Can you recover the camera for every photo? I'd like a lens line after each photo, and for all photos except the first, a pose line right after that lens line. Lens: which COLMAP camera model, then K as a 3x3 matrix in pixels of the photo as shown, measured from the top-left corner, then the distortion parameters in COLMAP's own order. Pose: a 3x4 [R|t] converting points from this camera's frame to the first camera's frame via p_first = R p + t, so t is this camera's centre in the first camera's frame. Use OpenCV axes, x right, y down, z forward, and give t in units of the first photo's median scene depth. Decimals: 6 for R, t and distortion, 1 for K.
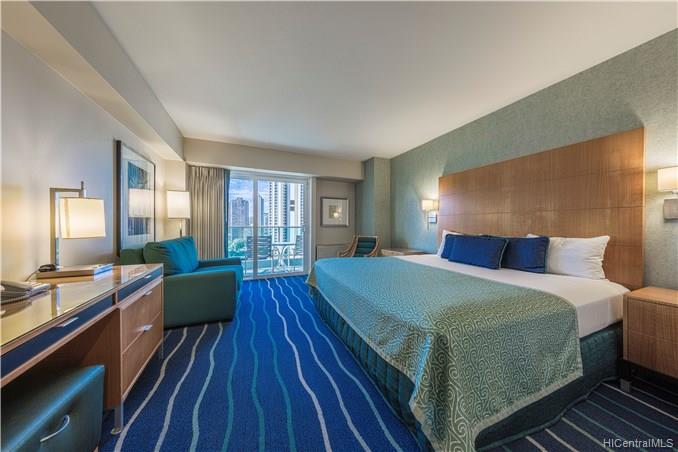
lens RADIAL K [[215.9, 0, 341.1], [0, 215.9, 223.0], [0, 0, 1]] dist [0.008572, -0.000695]
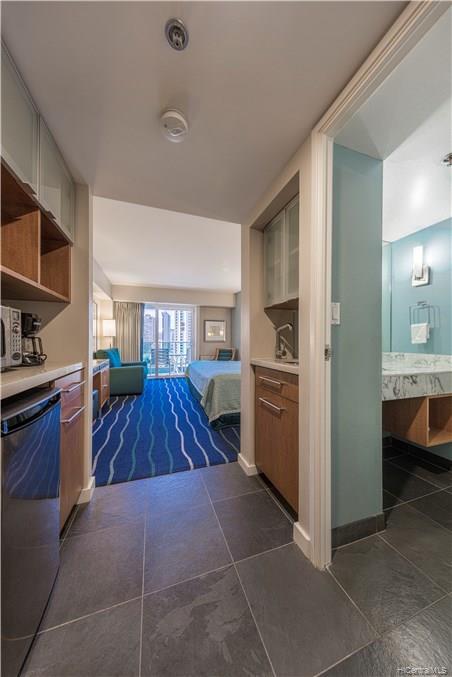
lens RADIAL K [[215.6, 0, 223.9], [0, 215.6, 340.1], [0, 0, 1]] dist [0.008572, -0.000695]
pose [[0.995094, 0.001622, -0.098917, 0.231942], [-0.001198, 0.999990, 0.004346, -0.001442], [0.098923, -0.004206, 0.995086, -0.468138]]
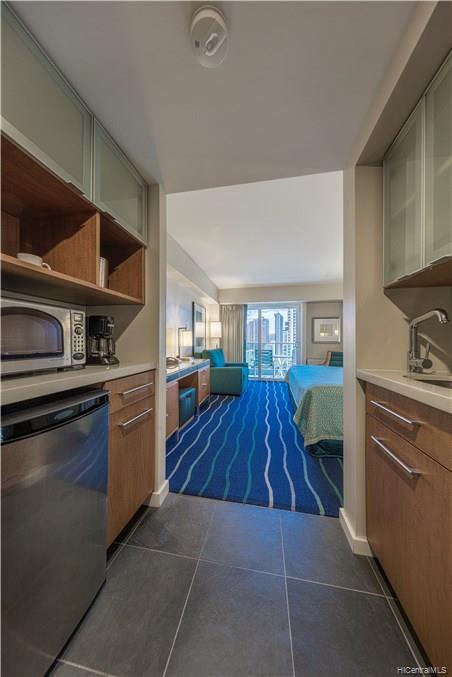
lens RADIAL K [[215.6, 0, 224.4], [0, 215.6, 339.7], [0, 0, 1]] dist [0.008572, -0.000695]
pose [[0.819128, -0.004590, -0.573592, 0.267834], [0.003776, 0.999989, -0.002610, -0.000105], [0.573598, -0.000028, 0.819137, -0.339061]]
